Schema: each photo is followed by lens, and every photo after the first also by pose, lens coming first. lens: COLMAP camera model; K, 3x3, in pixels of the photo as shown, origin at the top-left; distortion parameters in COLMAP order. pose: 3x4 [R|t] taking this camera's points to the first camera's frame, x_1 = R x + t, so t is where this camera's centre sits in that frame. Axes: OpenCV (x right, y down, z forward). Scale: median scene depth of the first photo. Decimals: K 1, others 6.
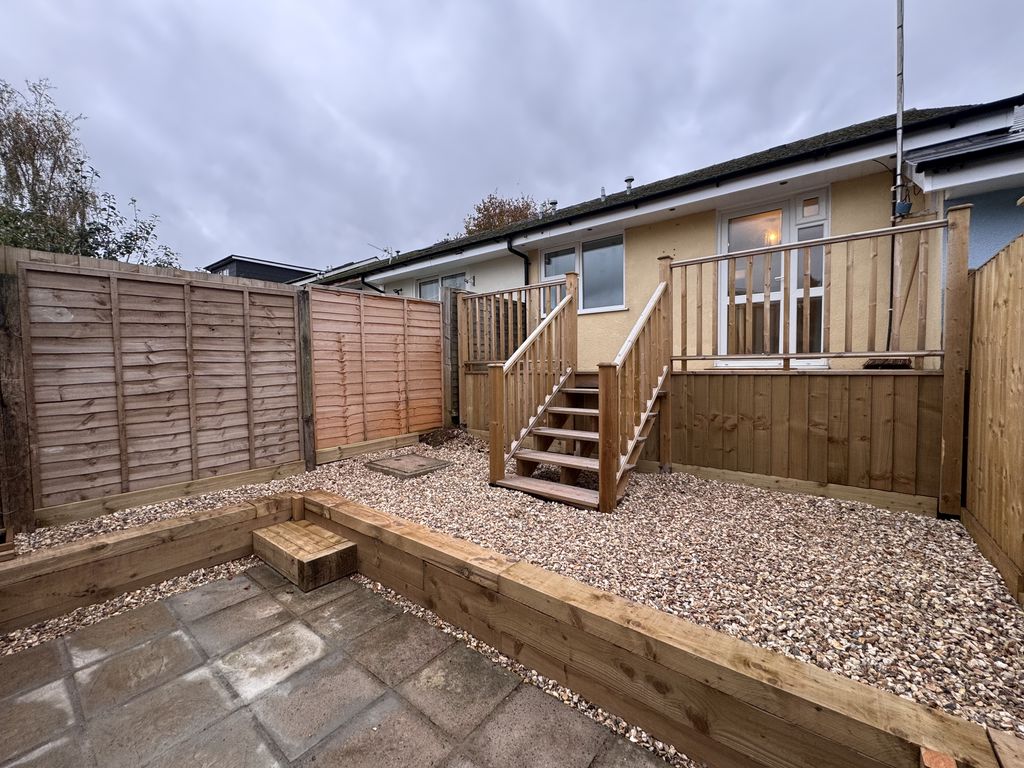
lens RADIAL K [[405.4, 0, 514.1], [0, 405.4, 382.7], [0, 0, 1]] dist [-0.000520, -0.000388]
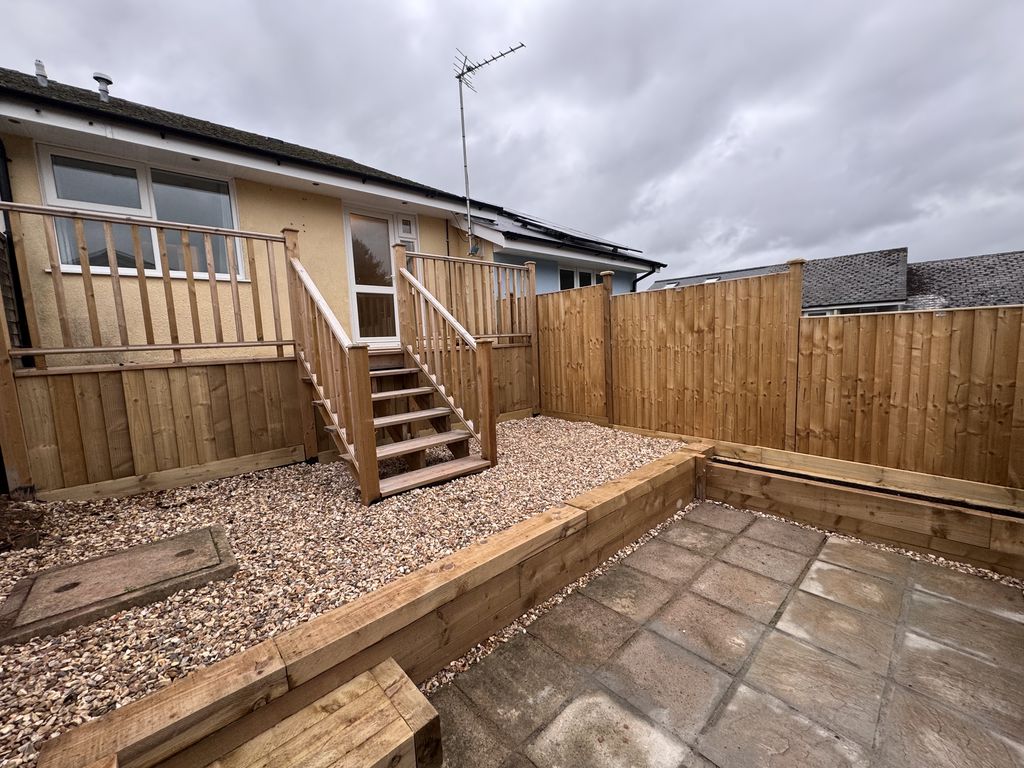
lens RADIAL K [[405.4, 0, 514.8], [0, 405.4, 382.1], [0, 0, 1]] dist [-0.000520, -0.000388]
pose [[0.165767, -0.100448, 0.981036, -0.706178], [0.081749, 0.992775, 0.087836, -0.016566], [-0.982771, 0.065638, 0.172780, 0.567034]]
